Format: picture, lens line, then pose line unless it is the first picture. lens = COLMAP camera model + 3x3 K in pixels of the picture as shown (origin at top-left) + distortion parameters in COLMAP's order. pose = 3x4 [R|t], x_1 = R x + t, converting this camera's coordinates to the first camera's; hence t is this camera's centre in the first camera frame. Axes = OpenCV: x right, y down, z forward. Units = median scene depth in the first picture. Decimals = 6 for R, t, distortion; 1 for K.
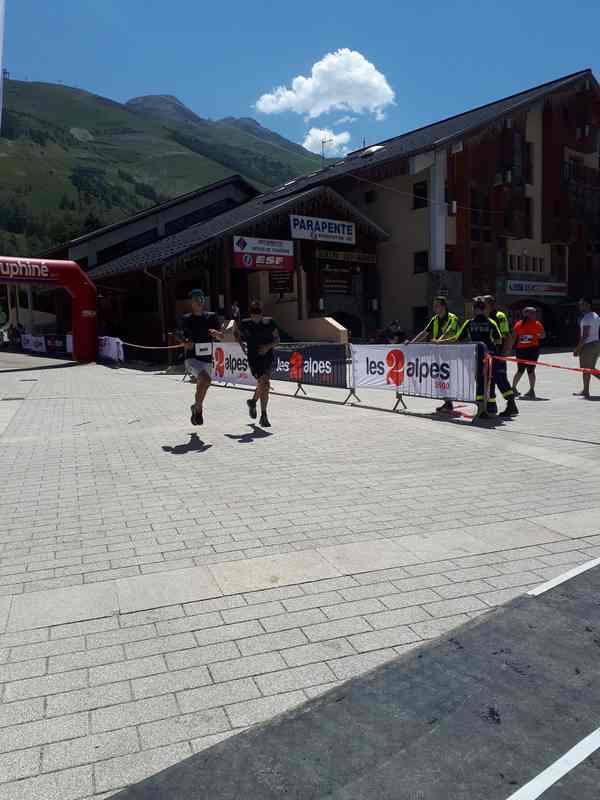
lens RADIAL K [[681.1, 0, 316.4], [0, 681.1, 423.2], [0, 0, 1]] dist [0.112155, -0.194240]
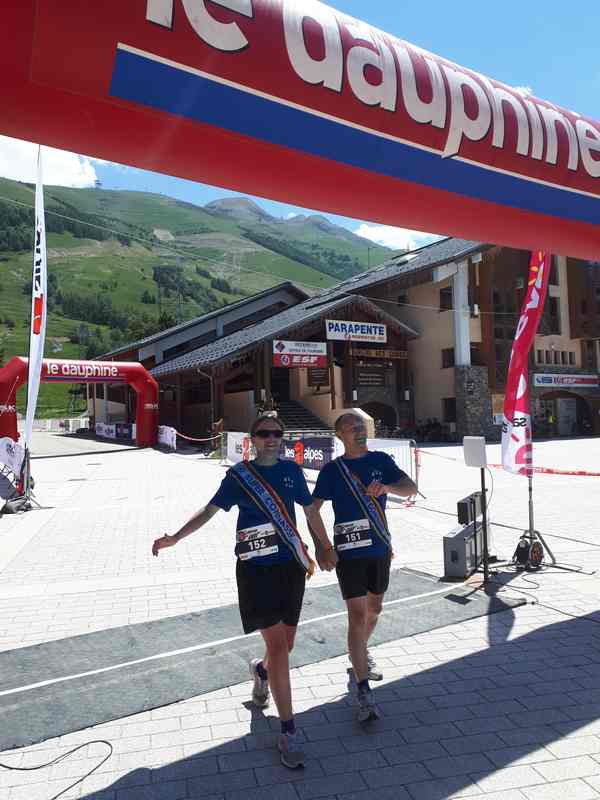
lens RADIAL K [[681.1, 0, 316.4], [0, 681.1, 423.2], [0, 0, 1]] dist [0.112155, -0.194240]
pose [[0.995303, 0.000253, -0.096805, 0.053014], [-0.011928, 0.992697, -0.120042, 0.003418], [0.096068, 0.120633, 0.988038, -0.096174]]
